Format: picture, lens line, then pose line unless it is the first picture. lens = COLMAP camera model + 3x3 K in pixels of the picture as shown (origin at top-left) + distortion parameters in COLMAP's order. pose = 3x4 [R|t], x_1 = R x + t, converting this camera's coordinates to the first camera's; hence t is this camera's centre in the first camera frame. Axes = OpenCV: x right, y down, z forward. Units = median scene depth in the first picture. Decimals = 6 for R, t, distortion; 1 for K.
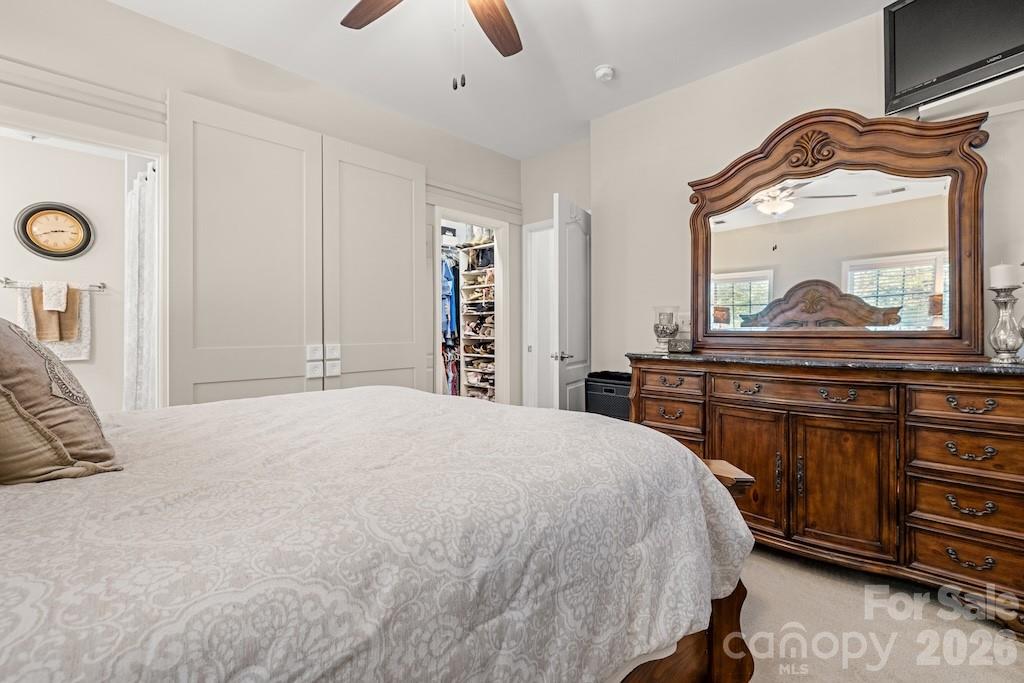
lens RADIAL K [[460.4, 0, 513.6], [0, 460.4, 333.9], [0, 0, 1]] dist [-0.001718, 0.000510]
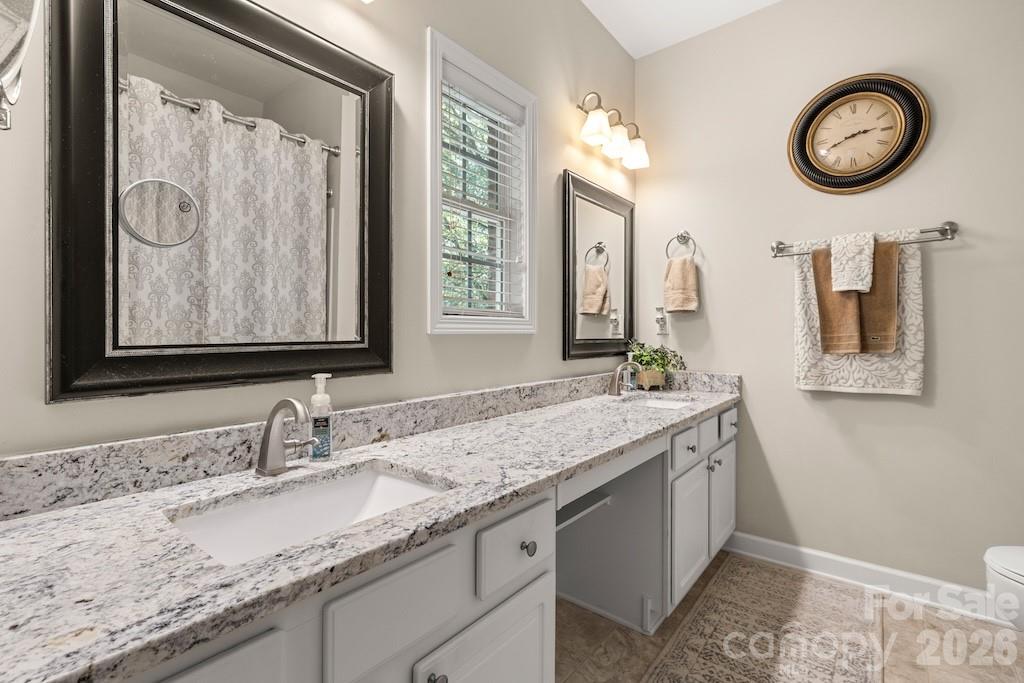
lens RADIAL K [[460.4, 0, 511.7], [0, 460.4, 334.3], [0, 0, 1]] dist [-0.001718, 0.000510]
pose [[0.098150, -0.007897, -0.995140, -0.683399], [0.002788, 0.999967, -0.007660, -0.002387], [0.995168, -0.002022, 0.098169, 0.740746]]
